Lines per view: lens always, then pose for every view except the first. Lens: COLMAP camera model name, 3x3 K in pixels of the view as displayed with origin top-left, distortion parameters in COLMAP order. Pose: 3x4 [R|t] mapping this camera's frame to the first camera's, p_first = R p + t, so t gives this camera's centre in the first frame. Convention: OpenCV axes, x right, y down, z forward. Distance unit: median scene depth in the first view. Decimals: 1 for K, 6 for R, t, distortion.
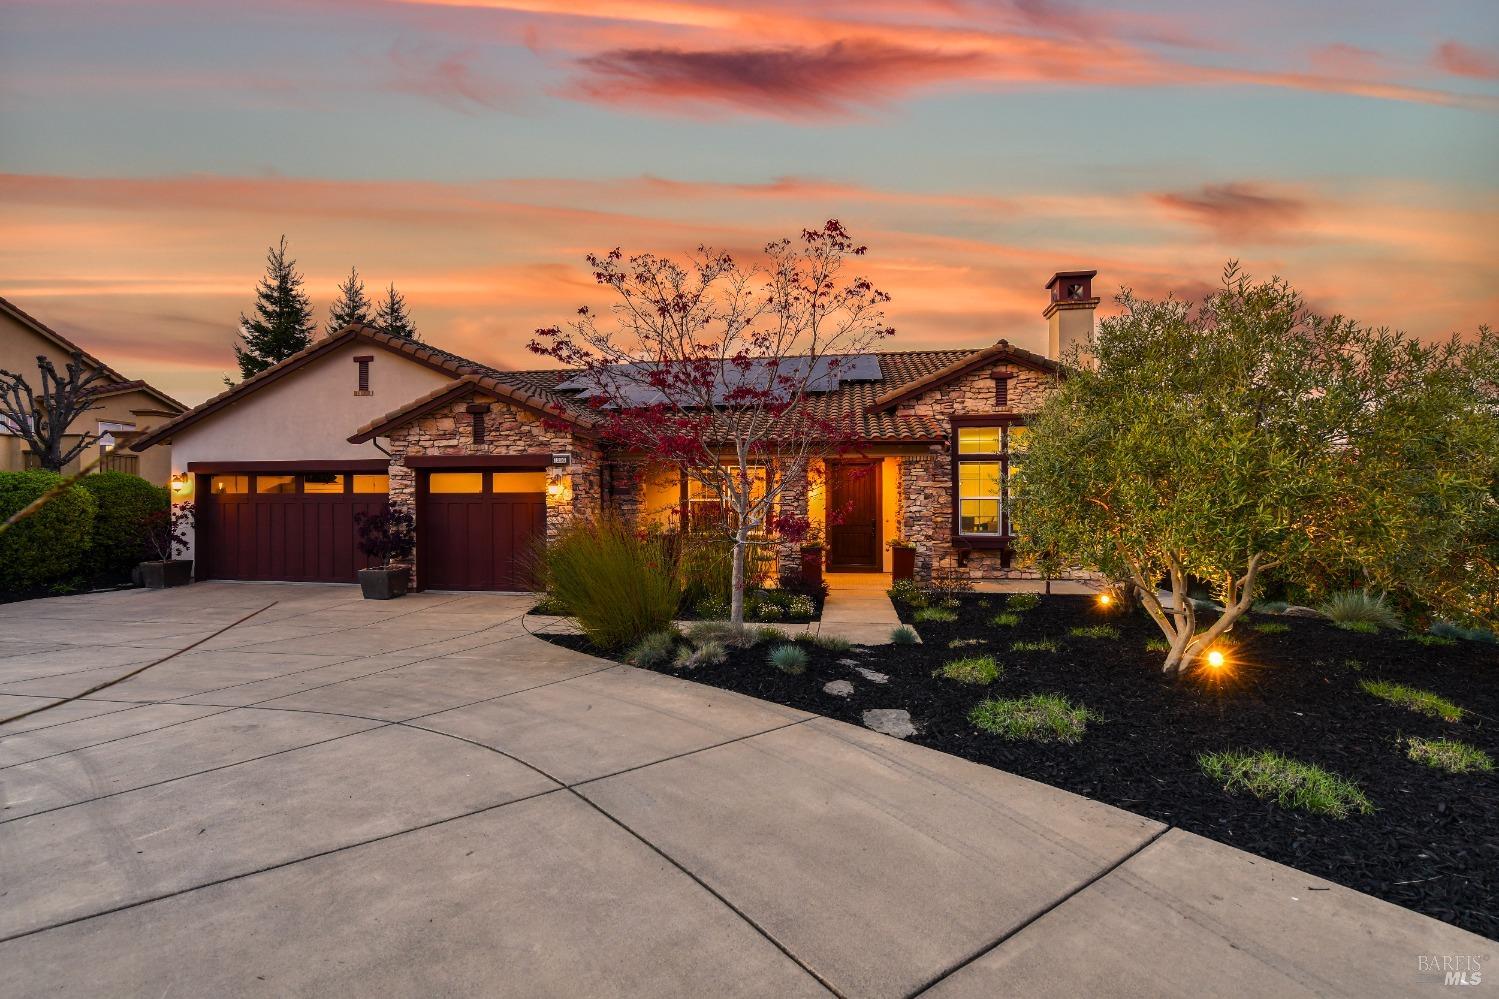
lens RADIAL K [[616.9, 0, 749.5], [0, 616.9, 499.5], [0, 0, 1]] dist [-0.015123, -0.003558]
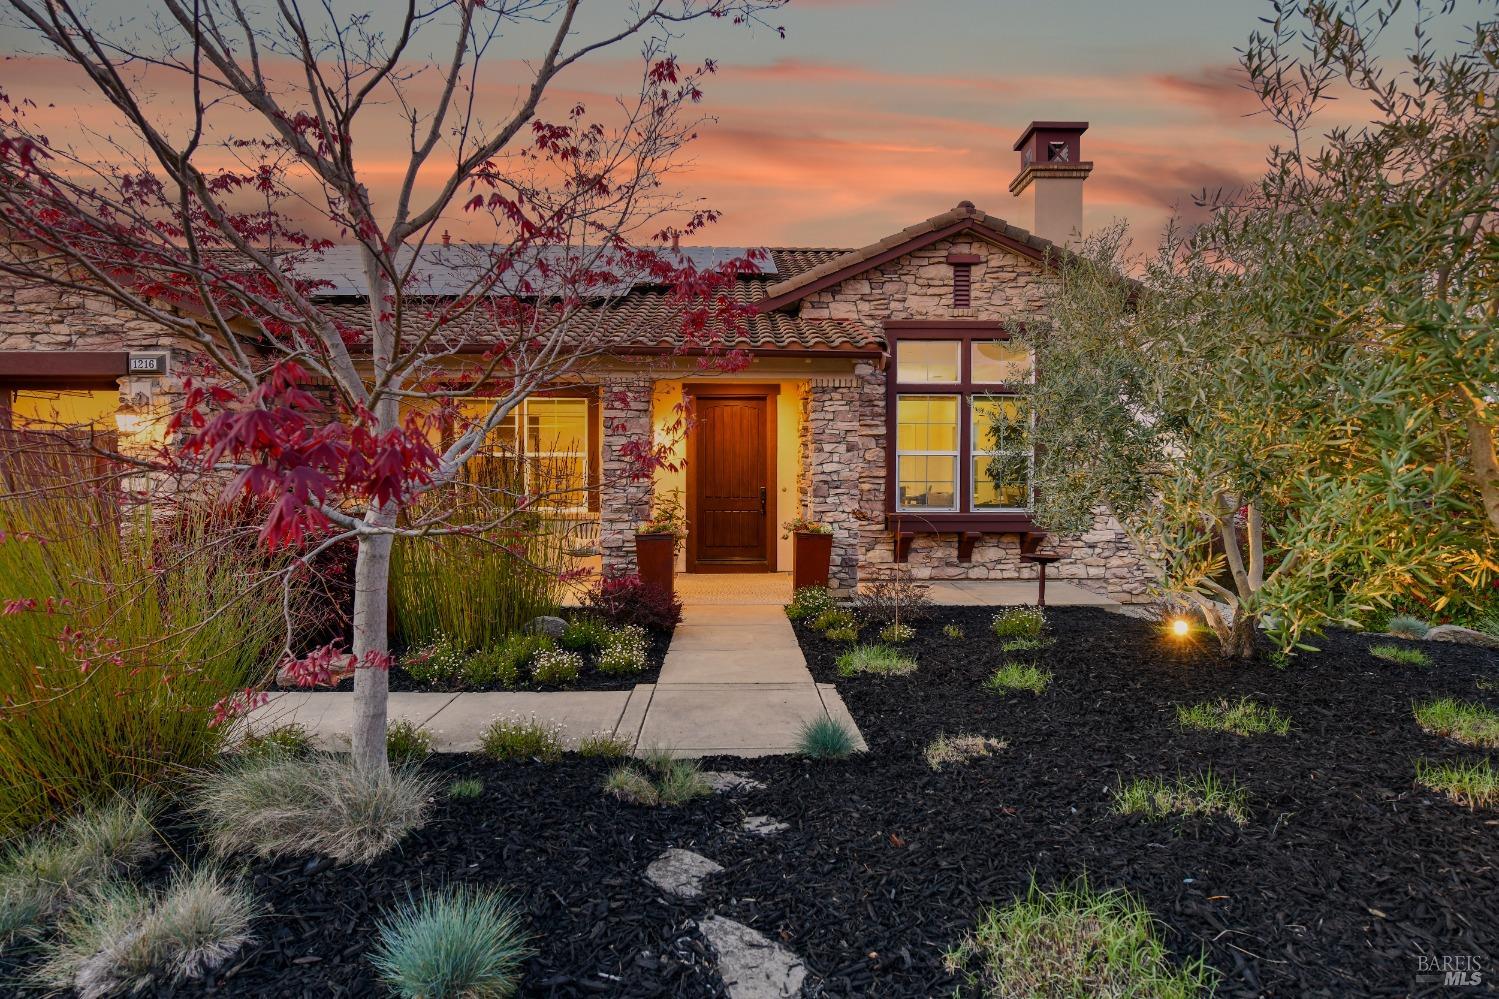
lens RADIAL K [[772.5, 0, 749.5], [0, 772.5, 499.5], [0, 0, 1]] dist [-0.001461, -0.000131]
pose [[0.983895, -0.001948, 0.178739, 0.053255], [-0.004825, 0.999287, 0.037452, 0.017087], [-0.178684, -0.037711, 0.983184, 0.258112]]
